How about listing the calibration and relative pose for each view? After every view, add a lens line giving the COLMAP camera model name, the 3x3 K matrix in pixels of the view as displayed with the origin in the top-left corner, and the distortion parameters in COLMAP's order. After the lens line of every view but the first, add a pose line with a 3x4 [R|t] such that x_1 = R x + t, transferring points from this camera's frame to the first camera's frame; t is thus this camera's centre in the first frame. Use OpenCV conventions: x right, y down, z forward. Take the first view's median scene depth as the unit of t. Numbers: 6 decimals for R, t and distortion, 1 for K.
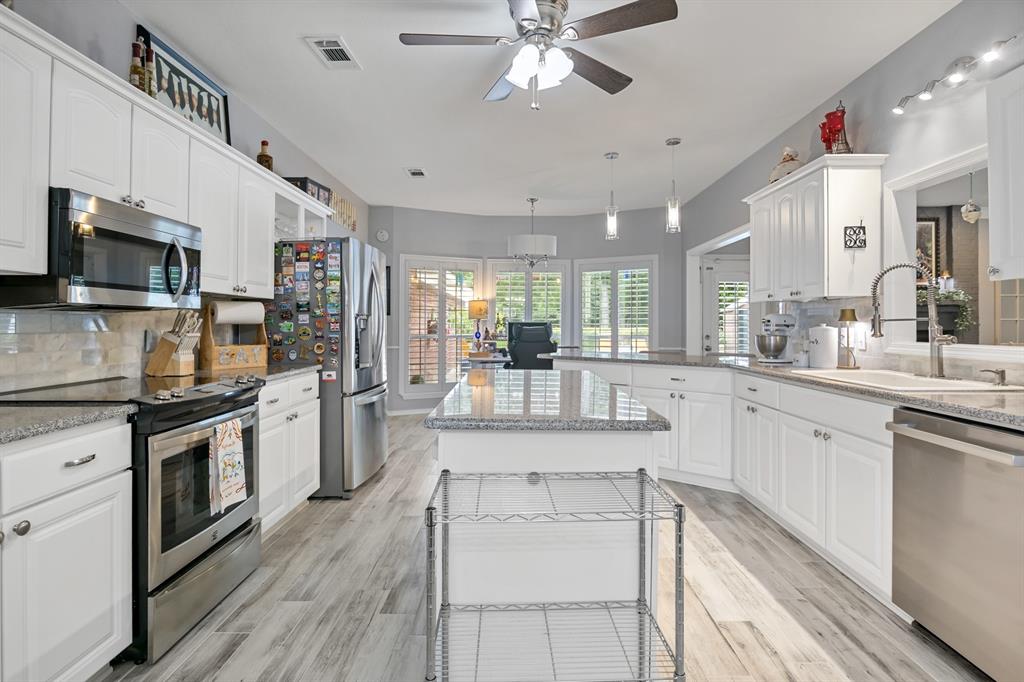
lens RADIAL K [[520.6, 0, 517.0], [0, 520.6, 323.2], [0, 0, 1]] dist [-0.012437, 0.003834]
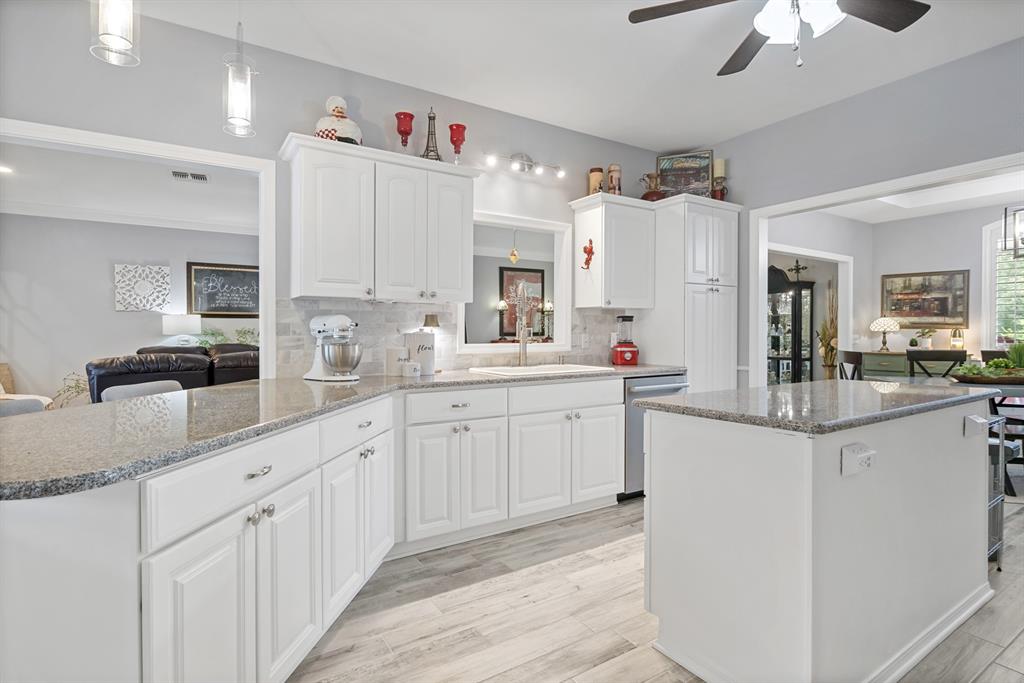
lens RADIAL K [[520.6, 0, 511.8], [0, 520.6, 337.0], [0, 0, 1]] dist [-0.012437, 0.003834]
pose [[-0.540649, -0.010457, 0.841183, -0.342330], [-0.002822, 0.999940, 0.010617, 0.005938], [-0.841244, 0.003366, -0.540646, 1.528150]]
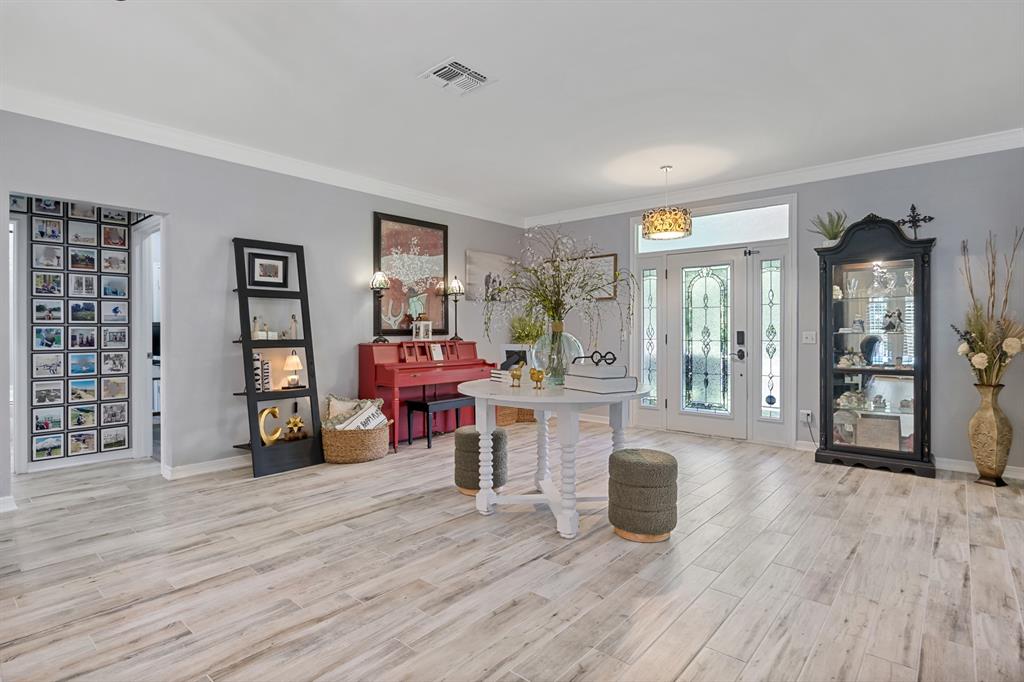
lens RADIAL K [[520.6, 0, 516.0], [0, 520.6, 332.5], [0, 0, 1]] dist [-0.012437, 0.003834]
pose [[-0.763974, -0.003717, 0.645237, 0.893357], [-0.001816, 0.999992, 0.003610, 0.015524], [-0.645245, 0.001586, -0.763974, 0.896426]]
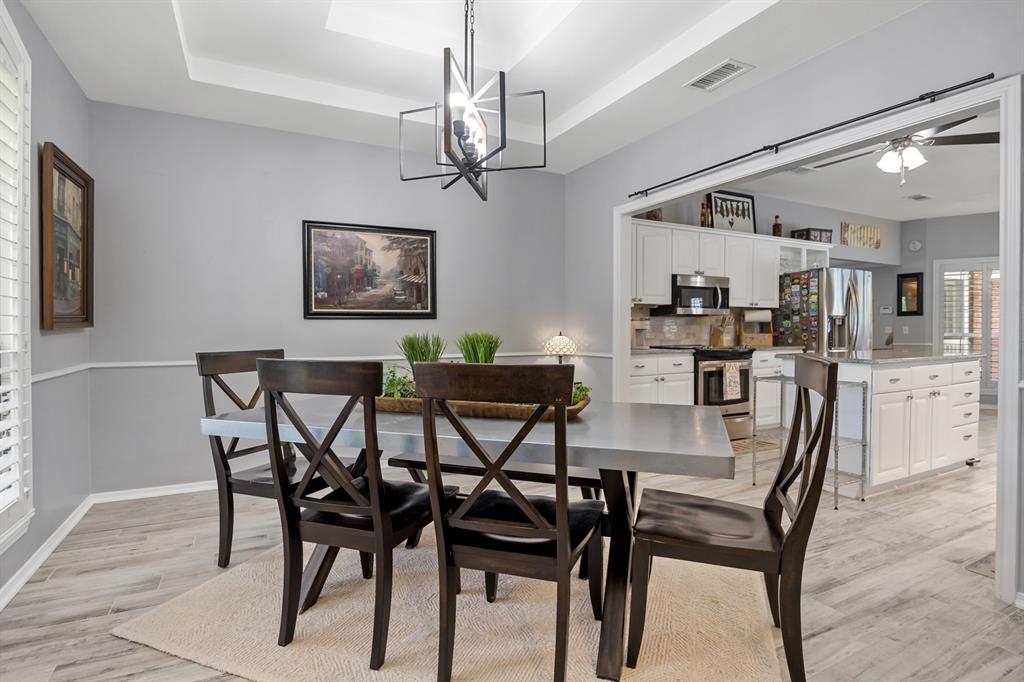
lens RADIAL K [[520.6, 0, 513.0], [0, 520.6, 333.1], [0, 0, 1]] dist [-0.012437, 0.003834]
pose [[0.464424, 0.004471, -0.885601, 0.762287], [0.002565, 0.999976, 0.006393, 0.028501], [0.885609, -0.005241, 0.464402, -0.691617]]
